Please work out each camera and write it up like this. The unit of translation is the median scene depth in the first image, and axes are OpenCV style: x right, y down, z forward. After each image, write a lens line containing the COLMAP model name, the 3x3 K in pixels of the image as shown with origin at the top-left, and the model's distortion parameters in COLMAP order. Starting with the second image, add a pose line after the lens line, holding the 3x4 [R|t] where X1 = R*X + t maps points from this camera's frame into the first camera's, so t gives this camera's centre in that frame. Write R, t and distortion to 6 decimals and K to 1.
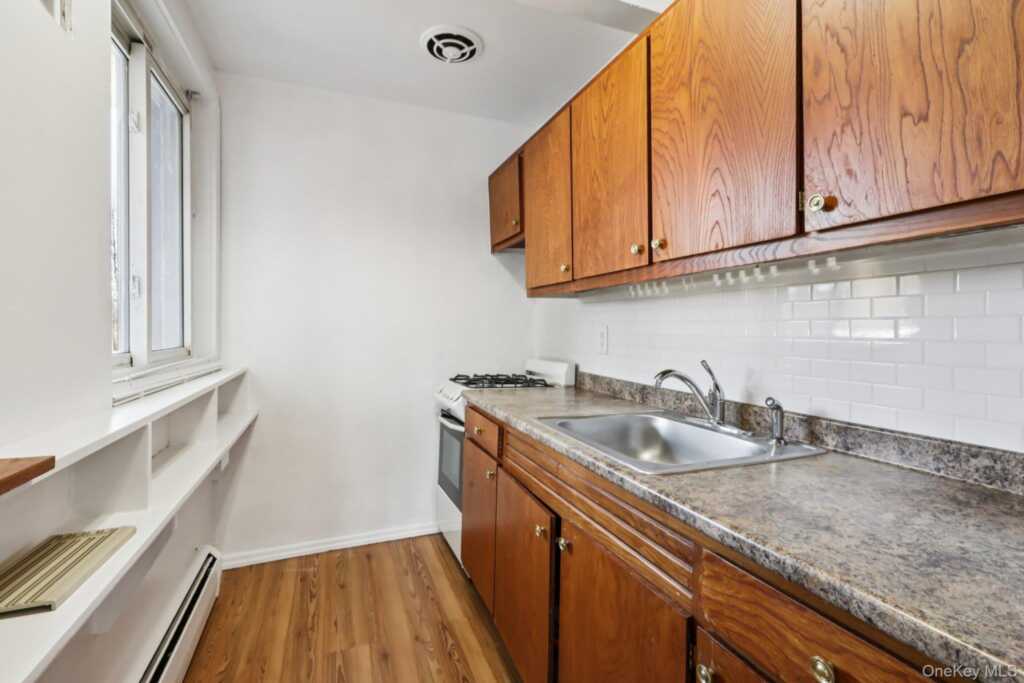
lens RADIAL K [[465.5, 0, 508.6], [0, 465.5, 321.7], [0, 0, 1]] dist [-0.002878, 0.002845]
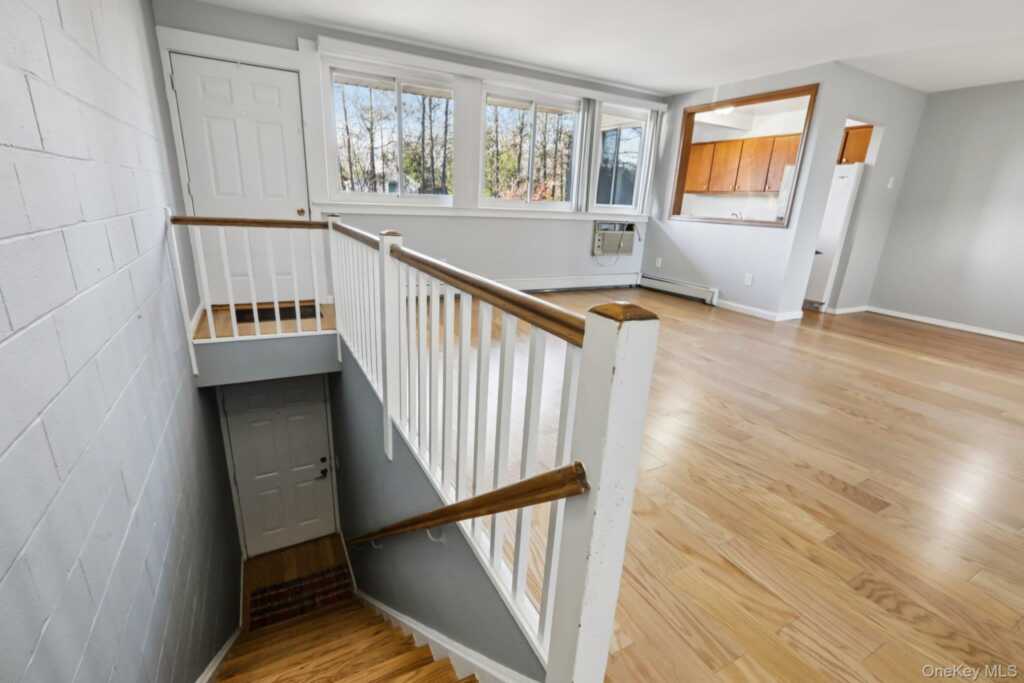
lens RADIAL K [[465.5, 0, 512.0], [0, 465.5, 339.7], [0, 0, 1]] dist [-0.002878, 0.002845]
pose [[0.989457, 0.006431, 0.144684, -2.218167], [-0.049568, 0.953717, 0.296592, 0.028414], [-0.136080, -0.300637, 0.943981, -3.096225]]
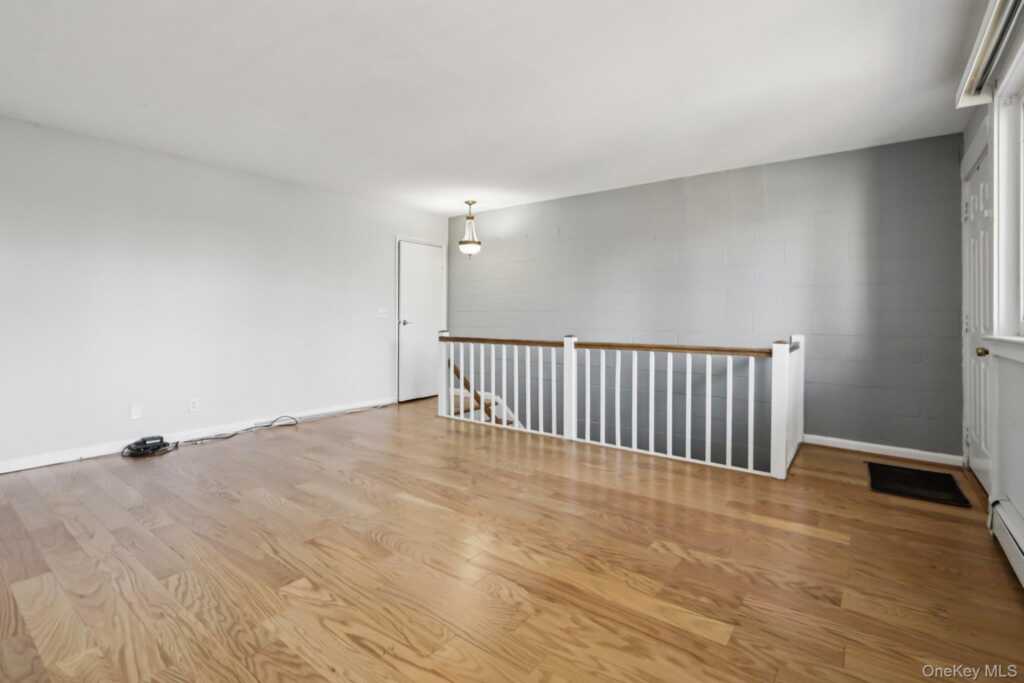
lens RADIAL K [[465.5, 0, 518.6], [0, 465.5, 316.5], [0, 0, 1]] dist [-0.002878, 0.002845]
pose [[-0.846279, -0.009652, -0.532652, -0.824784], [-0.001247, 0.999869, -0.016138, 0.074840], [0.532738, -0.012993, -0.846180, 0.147721]]
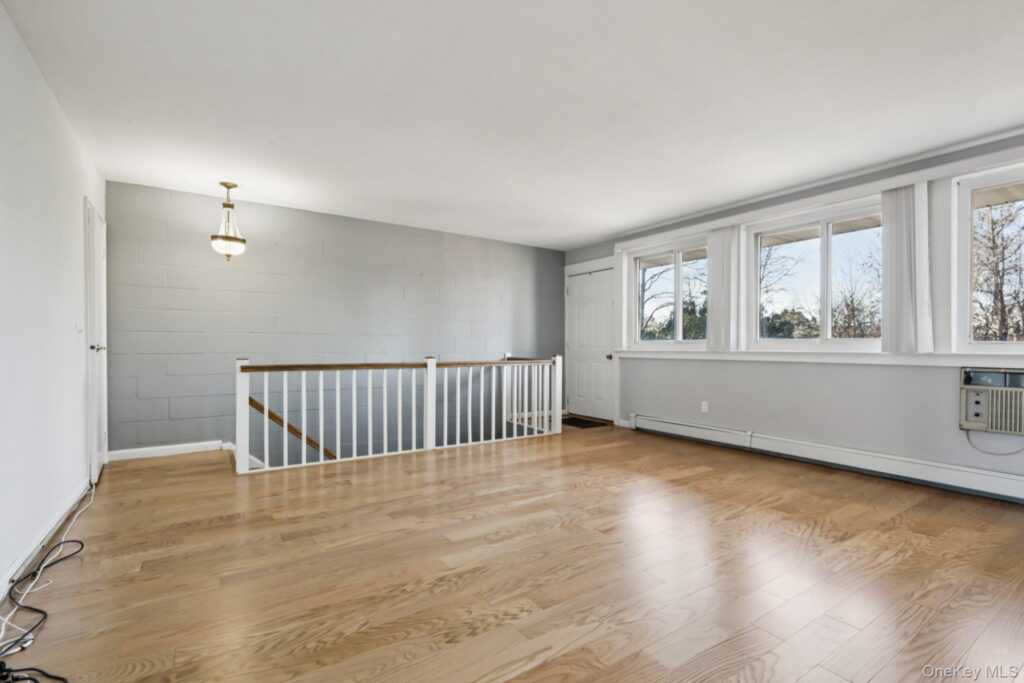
lens RADIAL K [[465.5, 0, 498.4], [0, 465.5, 351.9], [0, 0, 1]] dist [-0.002878, 0.002845]
pose [[0.203958, 0.009374, -0.978935, 0.391155], [0.009534, 0.999888, 0.011561, 0.075700], [0.978933, -0.011691, 0.203846, -1.926798]]
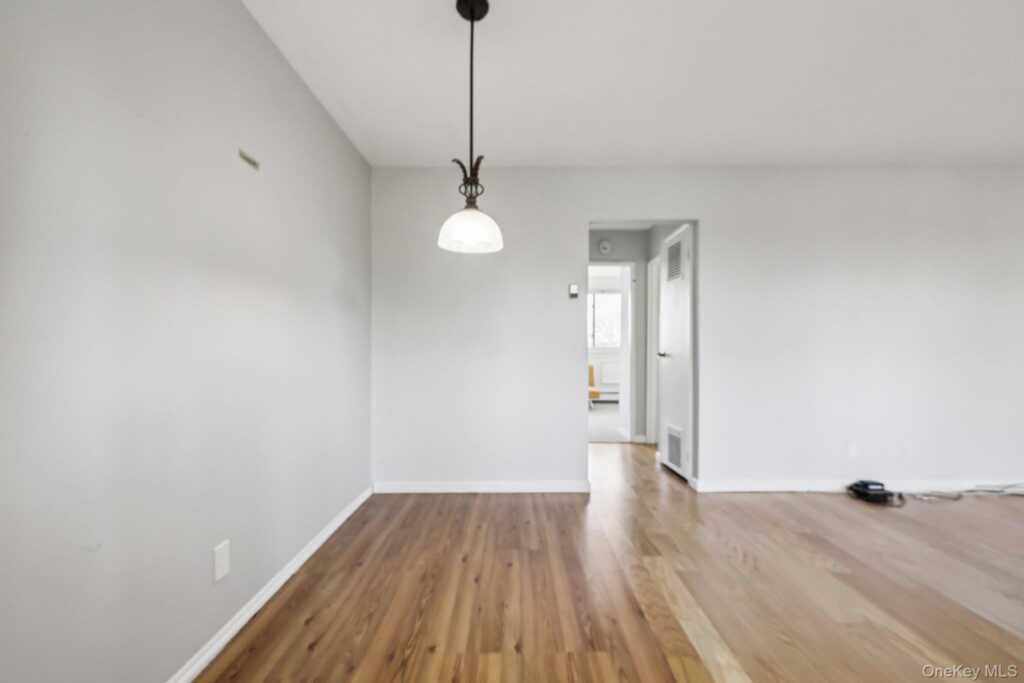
lens RADIAL K [[455.9, 0, 517.3], [0, 455.9, 345.9], [0, 0, 1]] dist [0.017096, -0.000477]
pose [[-0.935192, 0.001568, 0.354138, 0.181559], [-0.002571, 0.999934, -0.011218, 0.062289], [-0.354132, -0.011402, -0.935126, -0.277388]]
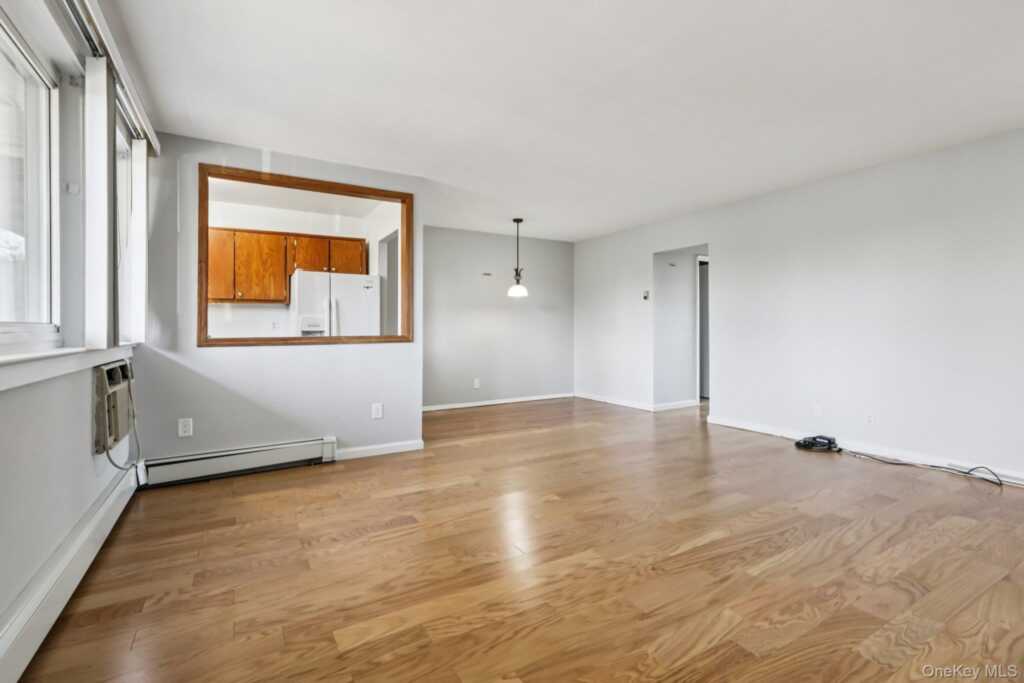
lens RADIAL K [[465.5, 0, 510.7], [0, 465.5, 328.1], [0, 0, 1]] dist [-0.002878, 0.002845]
pose [[-0.172320, -0.001841, 0.985039, -2.669798], [-0.009245, 0.999957, 0.000251, 0.054987], [-0.984998, -0.009064, -0.172330, -0.599600]]
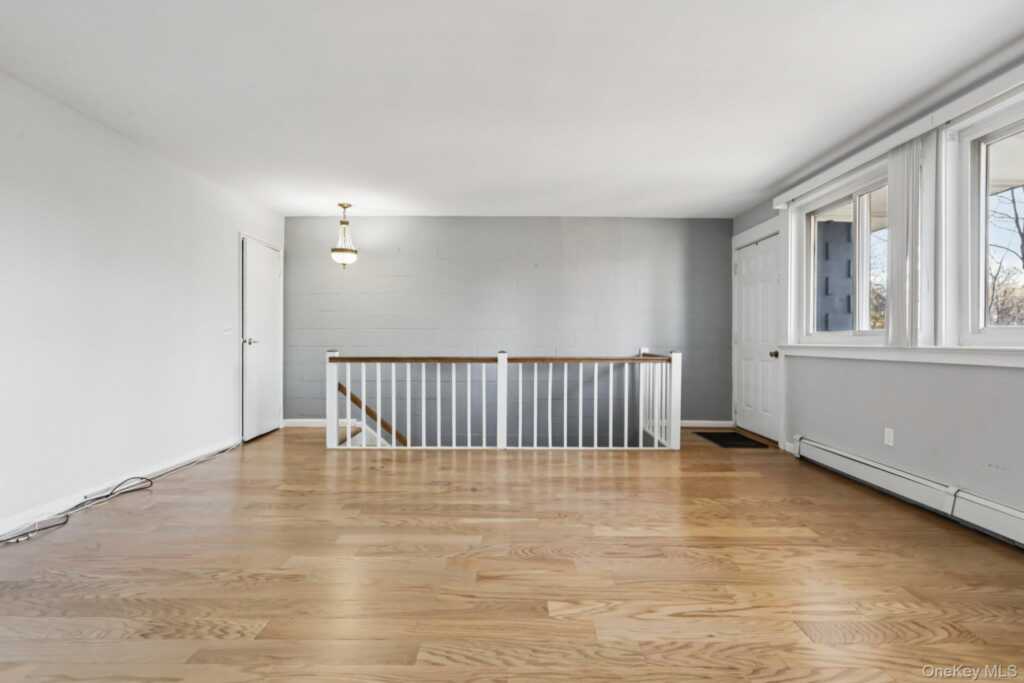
lens RADIAL K [[465.5, 0, 510.5], [0, 465.5, 347.5], [0, 0, 1]] dist [-0.002878, 0.002845]
pose [[-0.369440, 0.013314, -0.929159, 0.044351], [0.009217, 0.999901, 0.010663, 0.083418], [0.929209, -0.004624, -0.369526, -0.766176]]
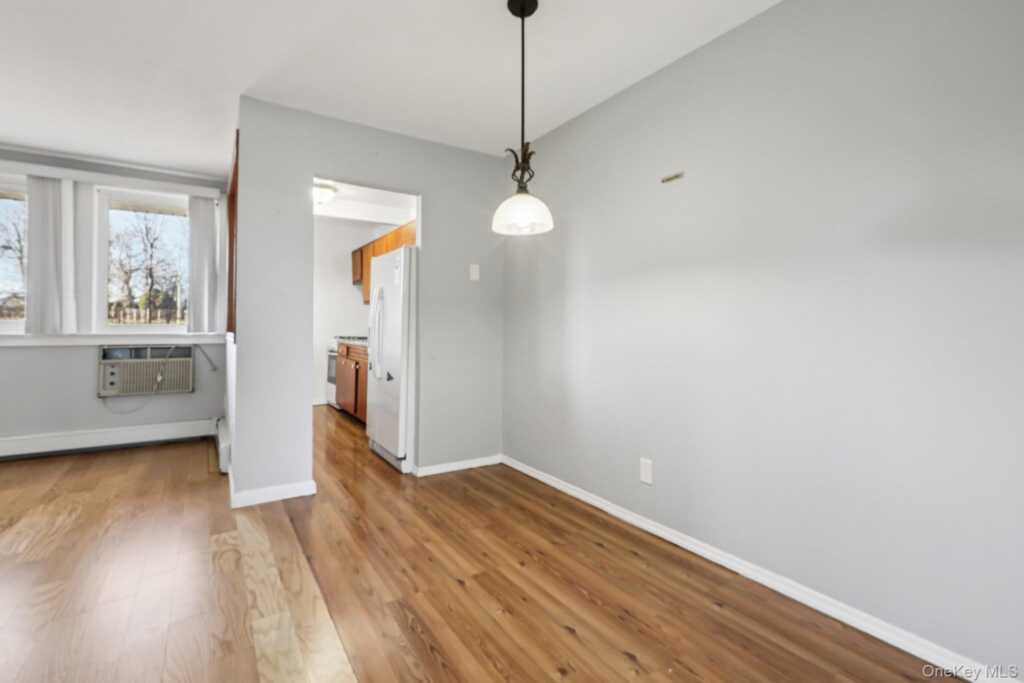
lens RADIAL K [[465.5, 0, 506.4], [0, 465.5, 319.7], [0, 0, 1]] dist [-0.002878, 0.002845]
pose [[0.978836, 0.008802, 0.204458, 0.392070], [-0.008058, 0.999958, -0.004476, 0.046726], [-0.204489, 0.002733, 0.978865, -2.324695]]
